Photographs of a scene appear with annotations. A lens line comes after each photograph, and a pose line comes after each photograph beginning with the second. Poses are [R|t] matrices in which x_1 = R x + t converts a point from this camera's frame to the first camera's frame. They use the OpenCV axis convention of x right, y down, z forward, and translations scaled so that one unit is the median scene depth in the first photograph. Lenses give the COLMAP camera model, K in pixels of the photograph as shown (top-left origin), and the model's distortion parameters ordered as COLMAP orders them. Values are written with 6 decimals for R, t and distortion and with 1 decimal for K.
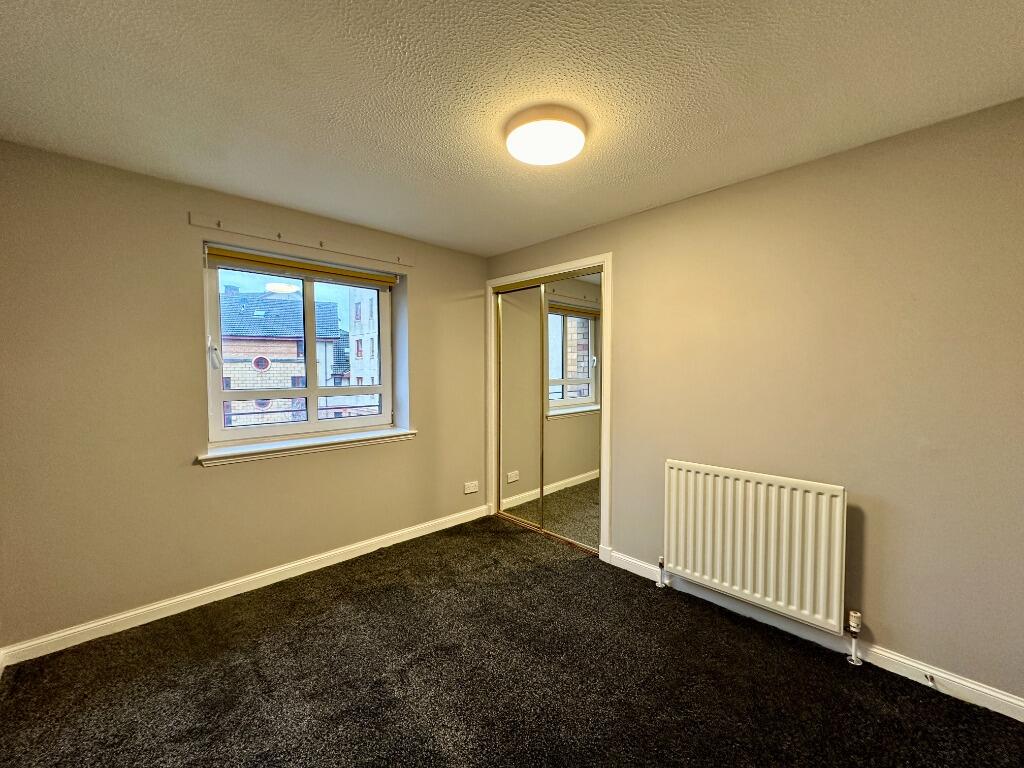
lens RADIAL K [[407.5, 0, 514.1], [0, 407.5, 388.5], [0, 0, 1]] dist [-0.003690, -0.000006]
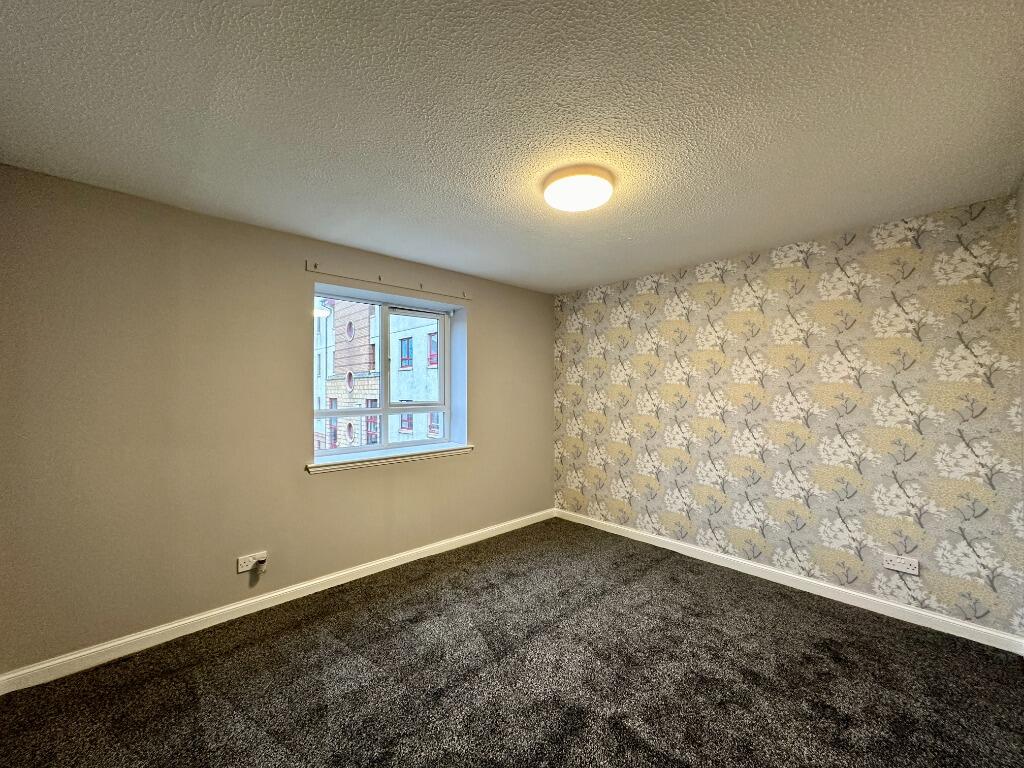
lens RADIAL K [[407.5, 0, 513.3], [0, 407.5, 385.3], [0, 0, 1]] dist [-0.003690, -0.000006]
pose [[0.999937, 0.003236, 0.010755, -1.035067], [-0.002546, 0.997971, -0.063613, 0.071249], [-0.010939, 0.063581, 0.997917, -0.958533]]
